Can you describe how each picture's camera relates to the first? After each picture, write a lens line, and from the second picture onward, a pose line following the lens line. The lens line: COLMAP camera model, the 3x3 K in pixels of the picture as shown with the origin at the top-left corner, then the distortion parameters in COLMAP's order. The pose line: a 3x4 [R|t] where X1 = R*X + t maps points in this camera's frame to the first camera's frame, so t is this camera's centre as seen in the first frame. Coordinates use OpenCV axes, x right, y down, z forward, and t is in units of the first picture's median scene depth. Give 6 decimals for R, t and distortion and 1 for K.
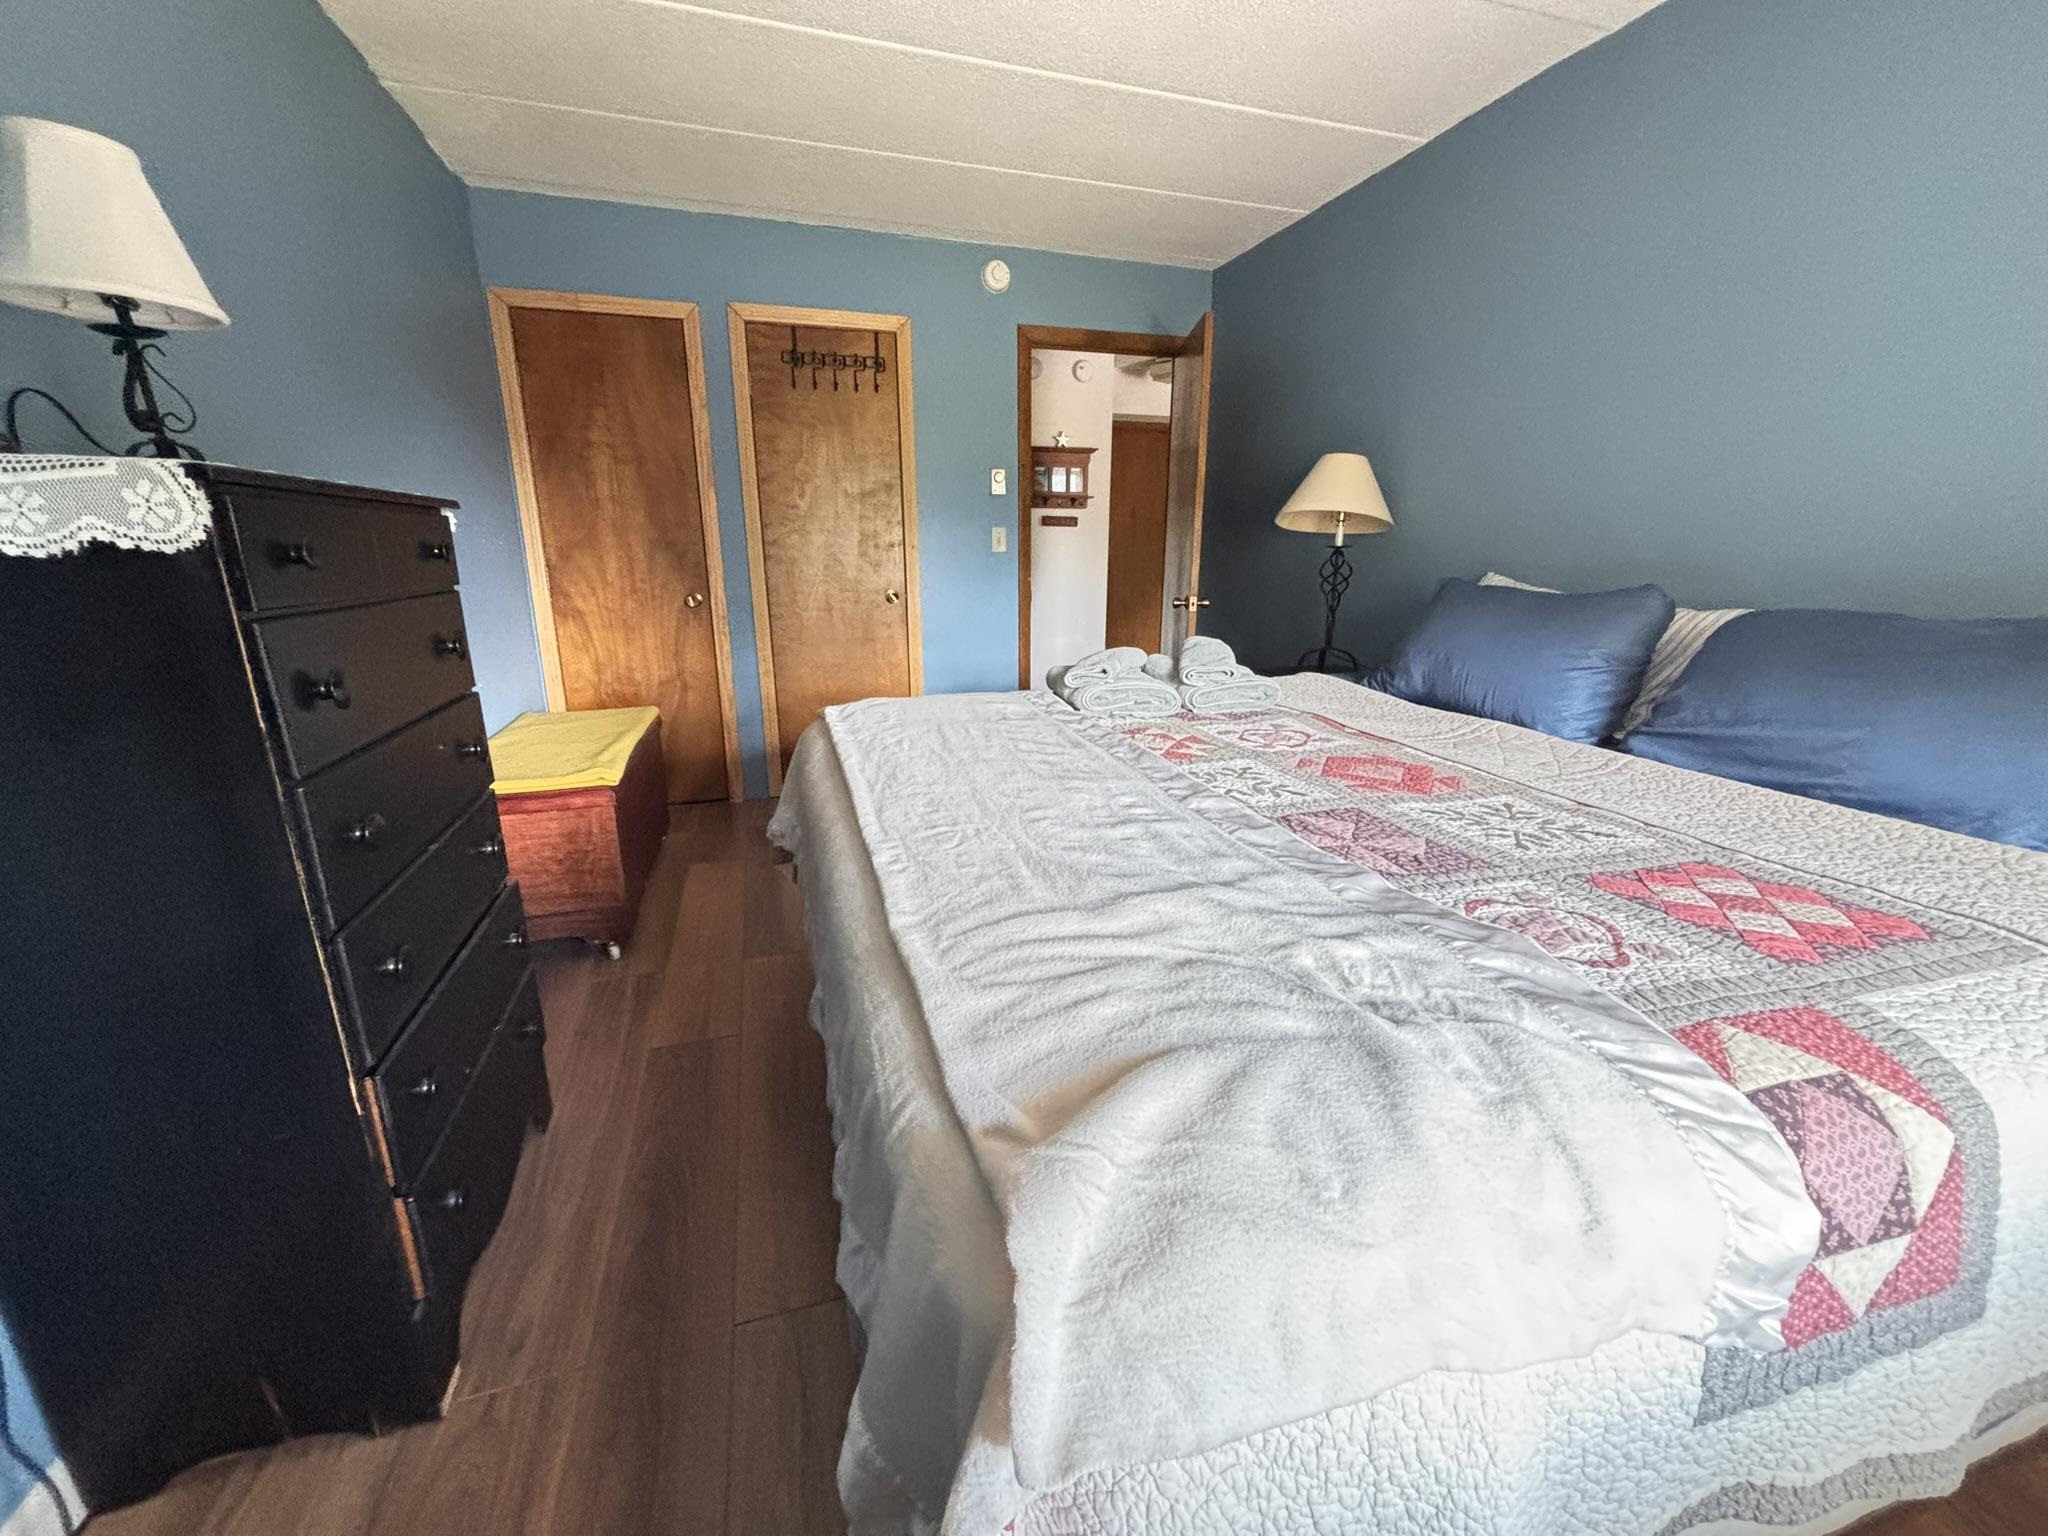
lens RADIAL K [[822.7, 0, 1030.2], [0, 822.7, 765.4], [0, 0, 1]] dist [-0.000692, -0.000081]
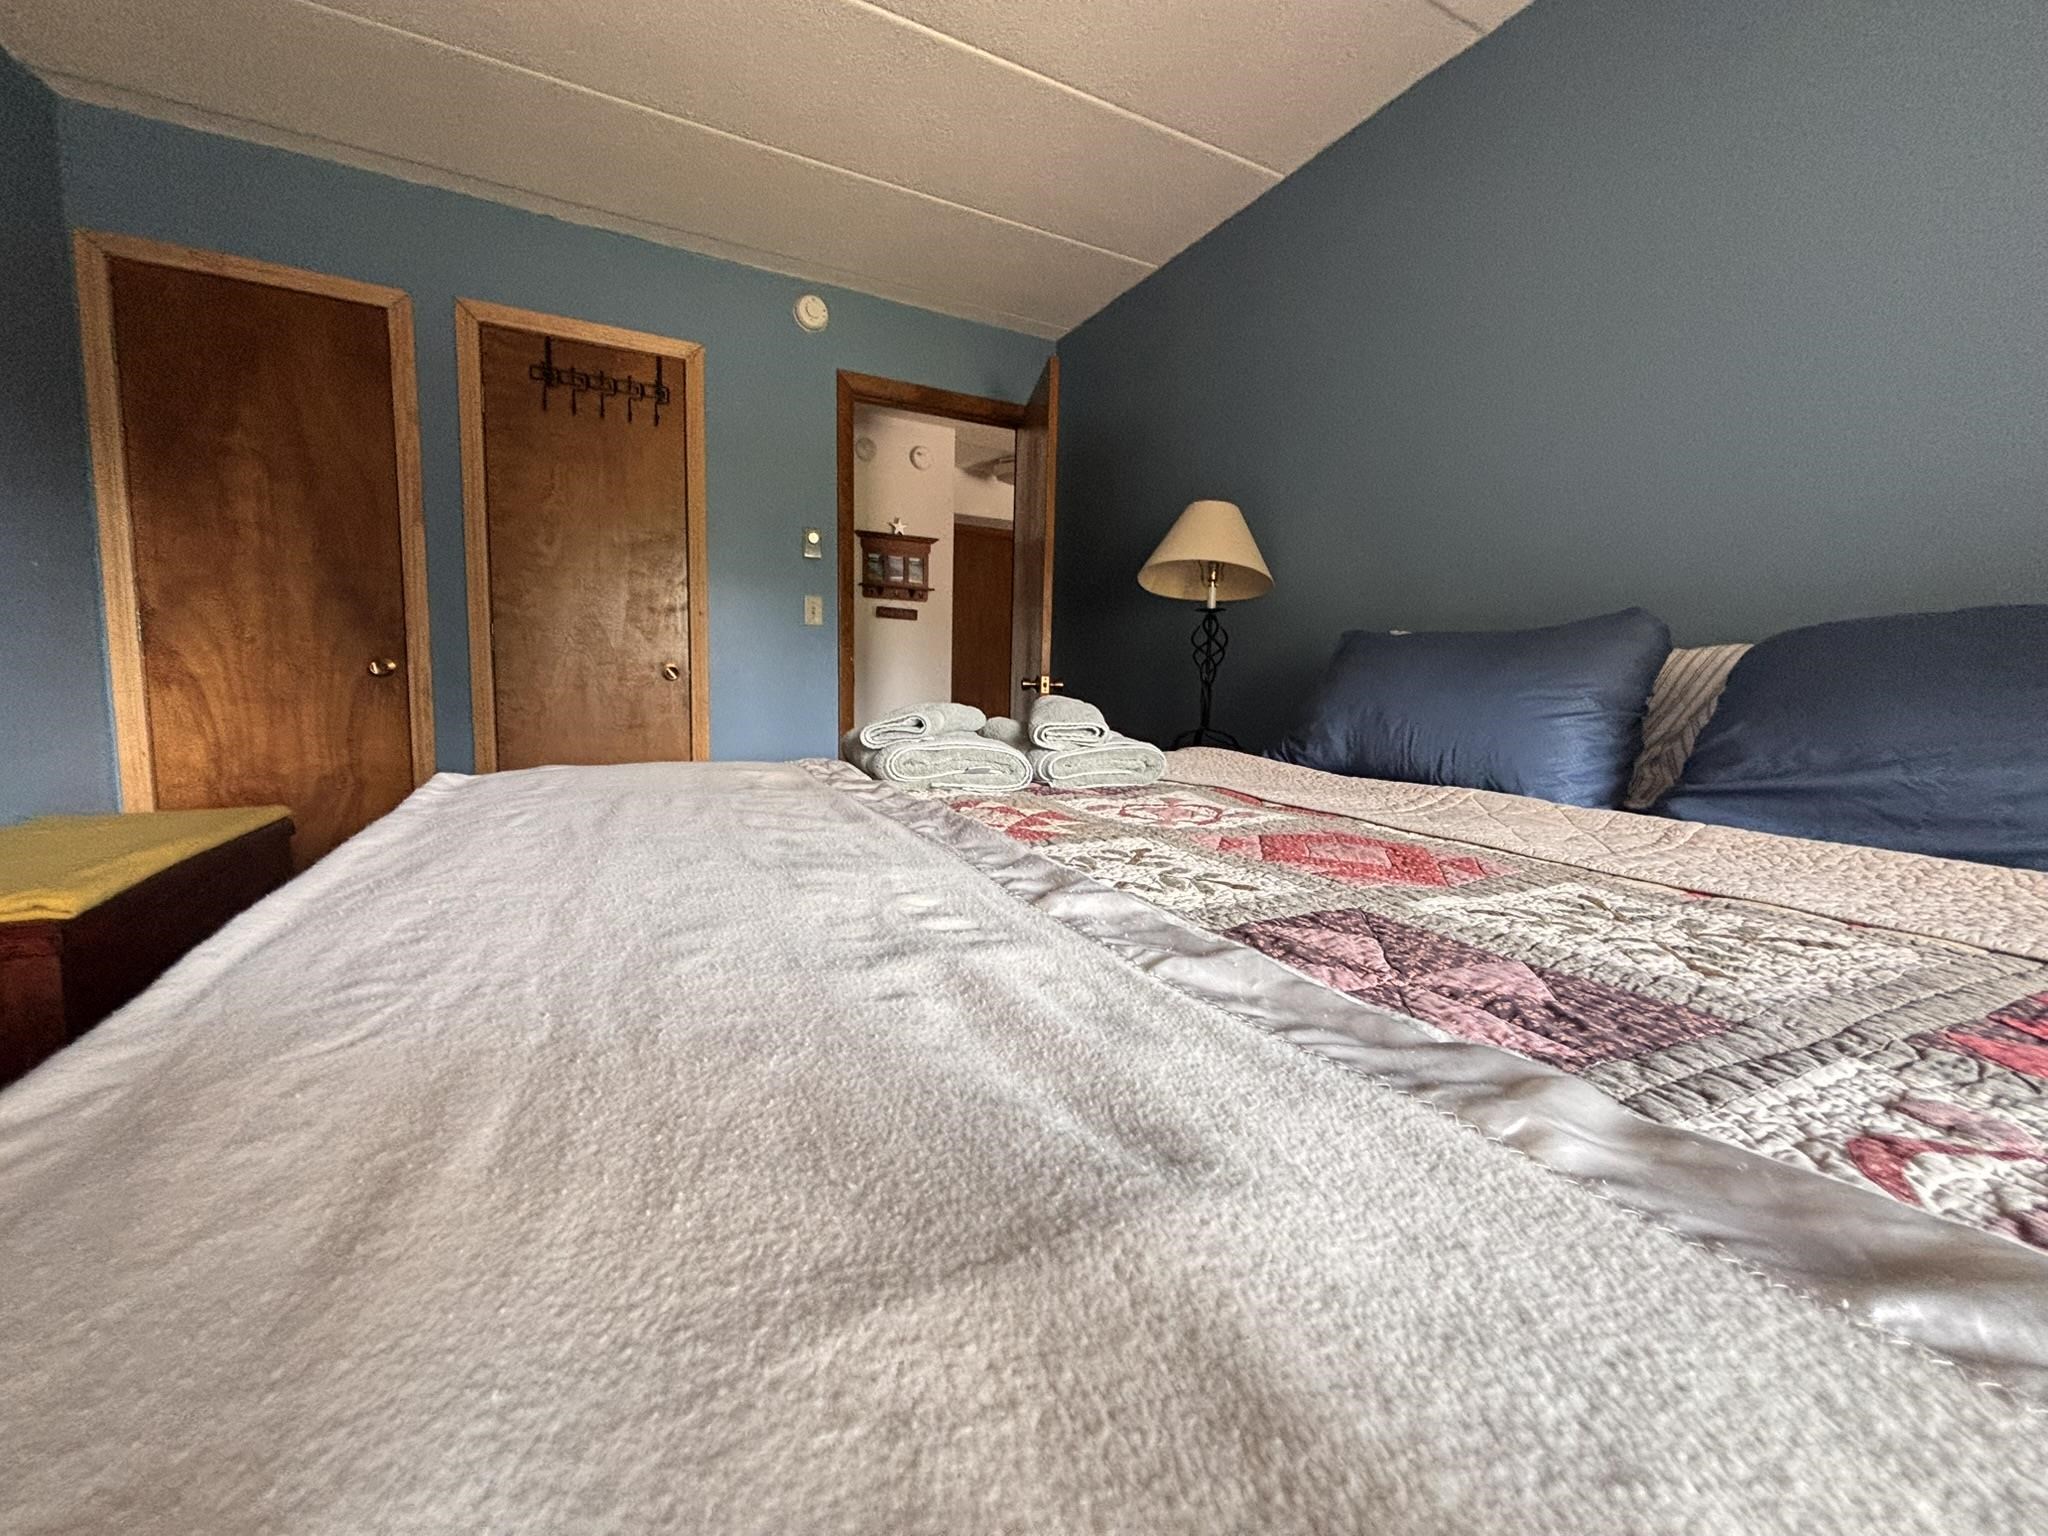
lens RADIAL K [[822.1, 0, 1026.5], [0, 822.1, 762.2], [0, 0, 1]] dist [0.004076, -0.000514]
pose [[0.985547, 0.002904, 0.169375, 0.068780], [0.024110, 0.987270, -0.157218, 0.026599], [-0.167675, 0.159029, 0.972931, 0.364217]]
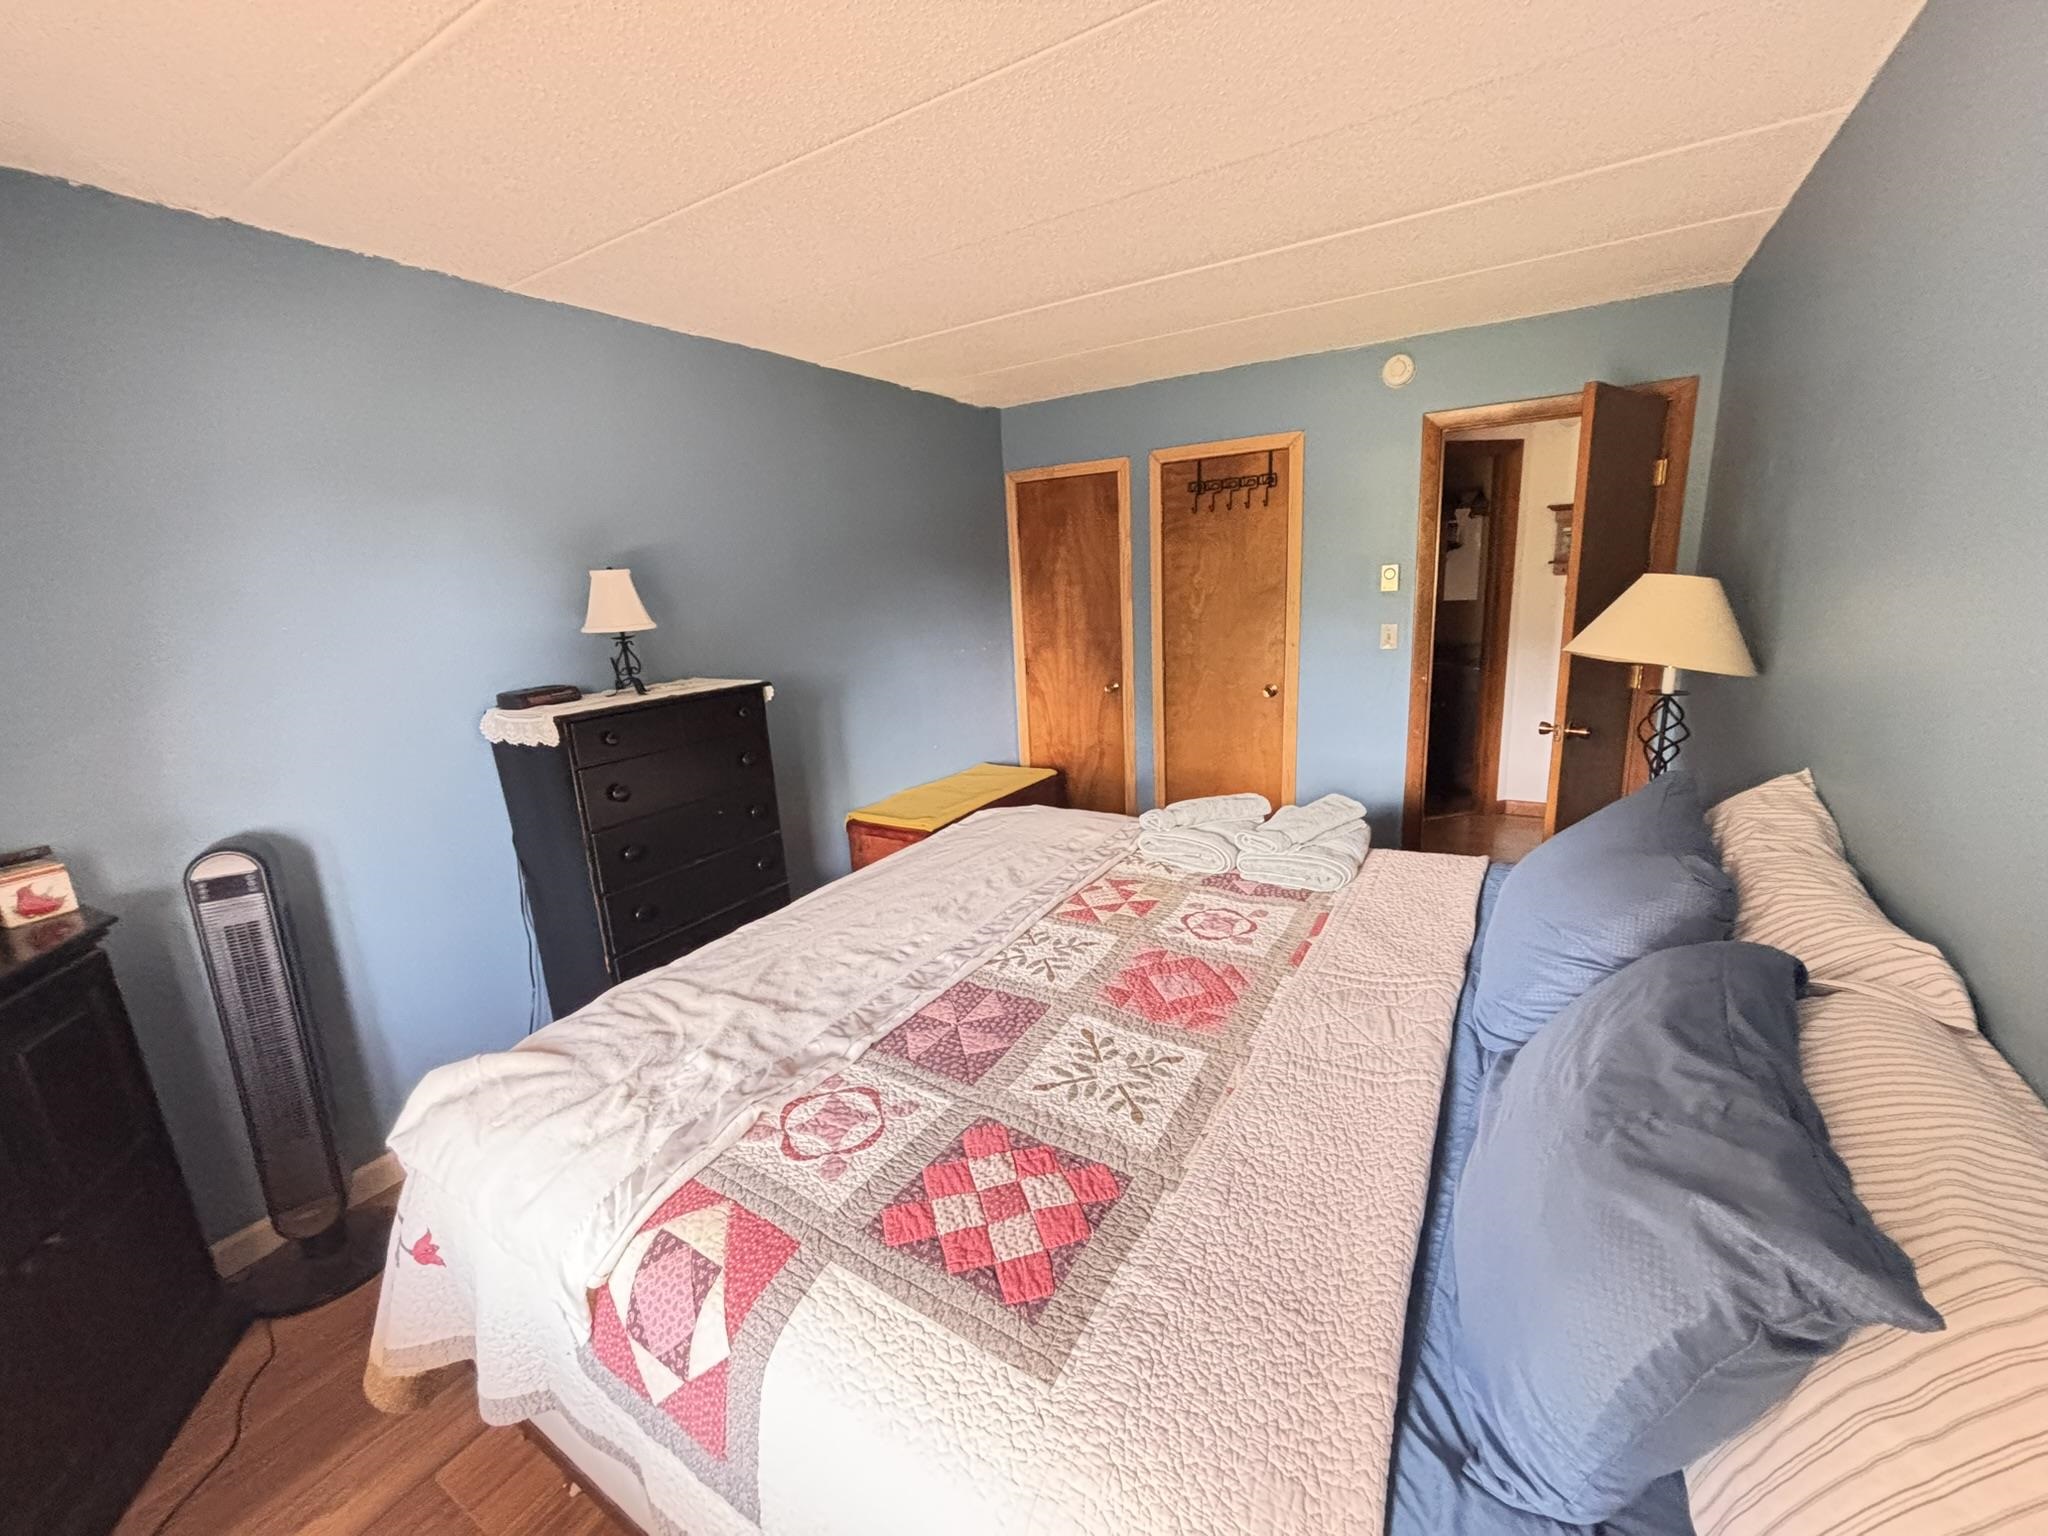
lens RADIAL K [[822.7, 0, 1030.2], [0, 822.7, 765.4], [0, 0, 1]] dist [-0.000692, -0.000081]
pose [[0.652974, 0.138301, -0.744646, 0.859231], [-0.147103, 0.987622, 0.054435, -0.243901], [0.742957, 0.073995, 0.665236, 0.143426]]
